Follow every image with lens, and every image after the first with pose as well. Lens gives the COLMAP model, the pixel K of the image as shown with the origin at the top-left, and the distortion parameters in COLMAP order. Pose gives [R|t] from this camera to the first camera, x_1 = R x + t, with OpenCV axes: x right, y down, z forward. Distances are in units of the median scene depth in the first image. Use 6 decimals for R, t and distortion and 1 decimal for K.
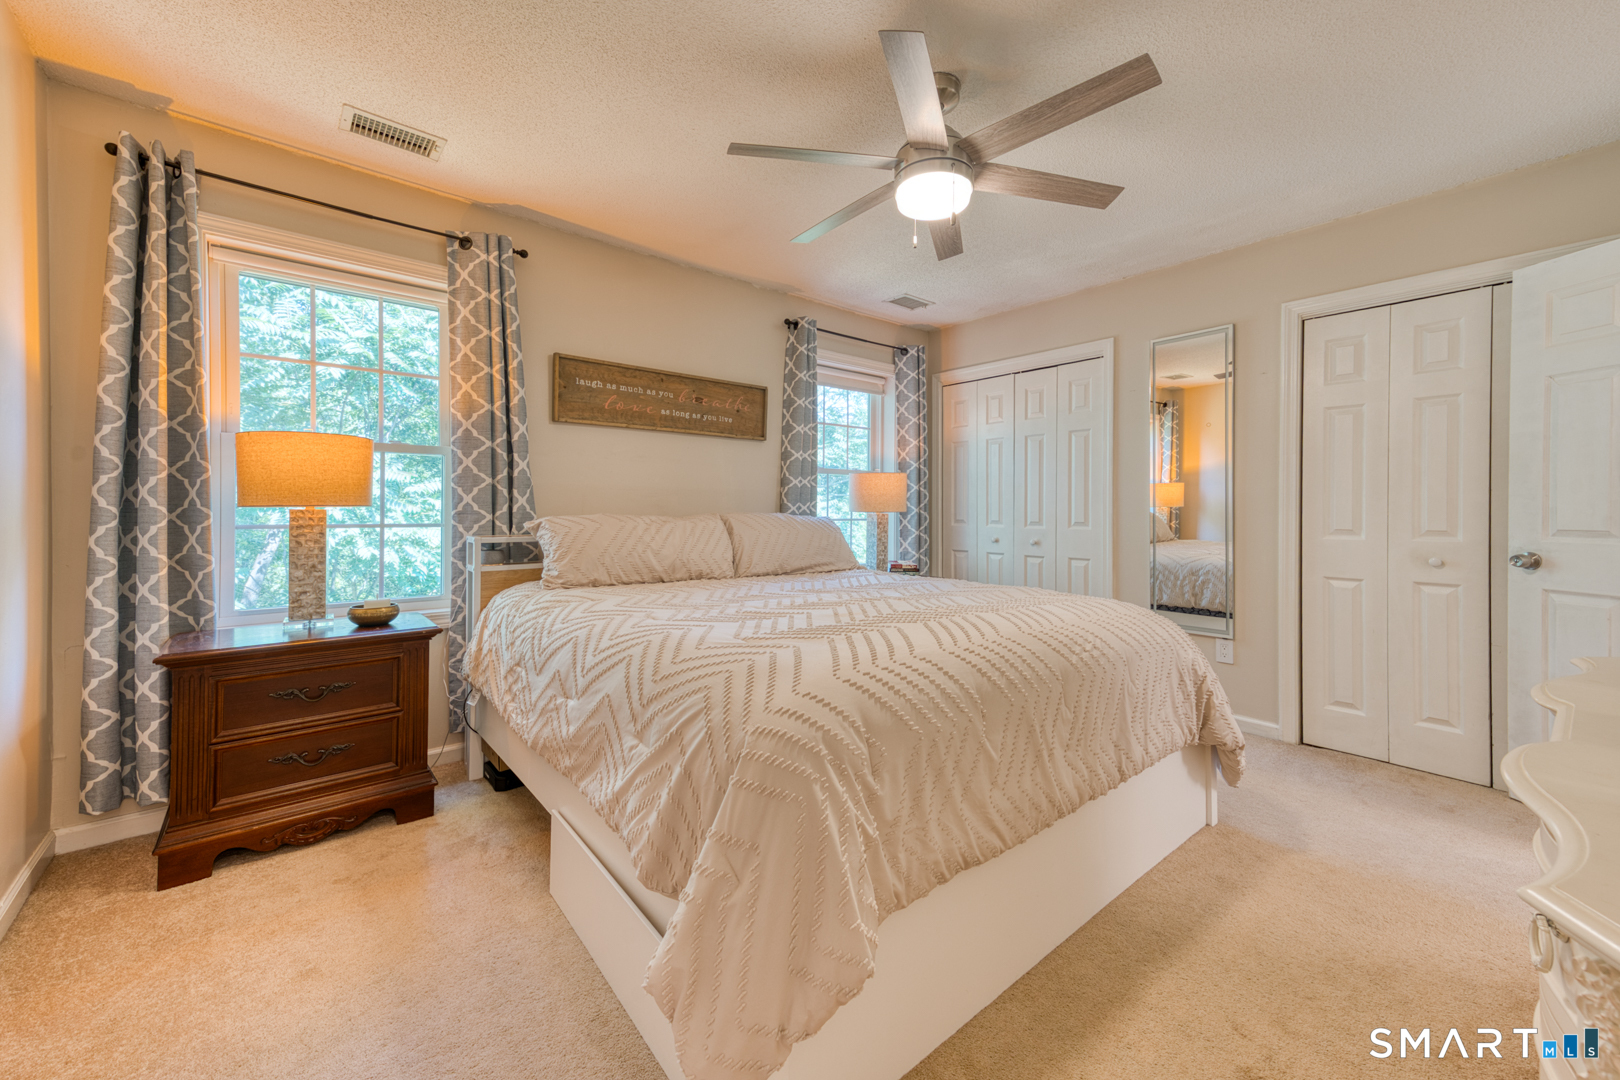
lens RADIAL K [[767.1, 0, 812.9], [0, 767.1, 501.9], [0, 0, 1]] dist [0.041291, 0.000285]
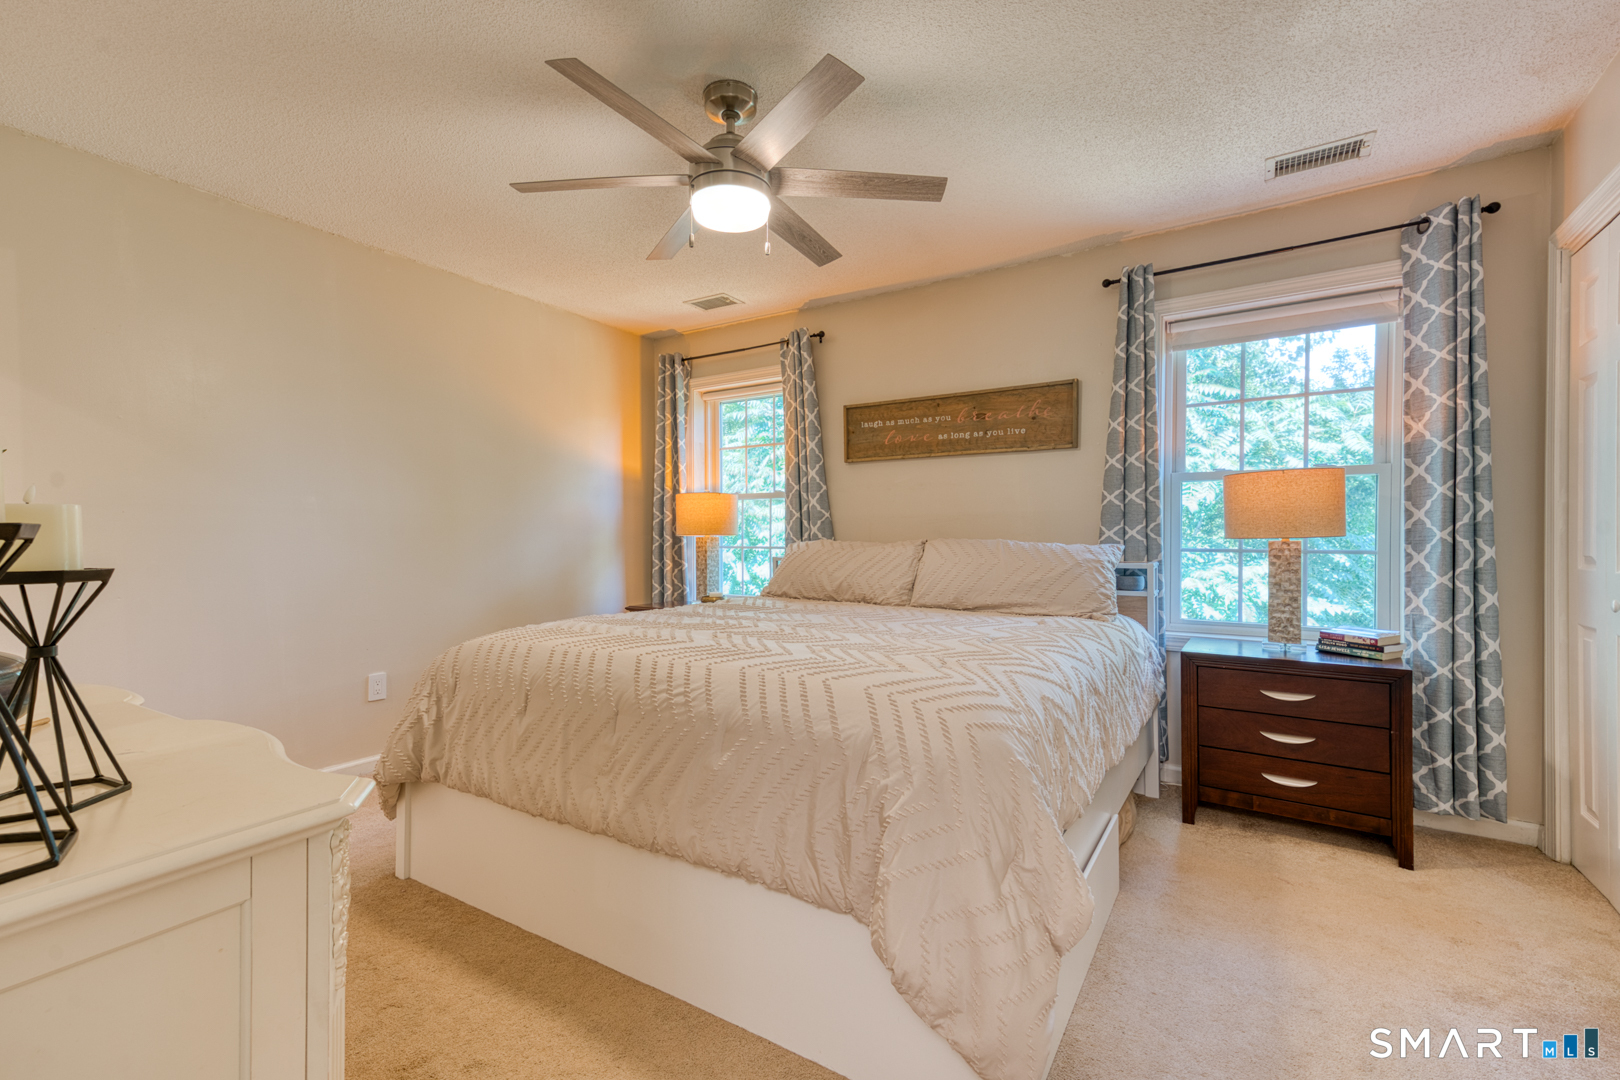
lens RADIAL K [[696.1, 0, 838.9], [0, 696.1, 540.4], [0, 0, 1]] dist [0.033238, -0.008451]
pose [[0.219222, 0.002568, -0.975672, 0.596563], [0.009760, 0.999941, 0.004825, 0.009865], [0.975626, -0.010581, 0.219184, 0.614882]]
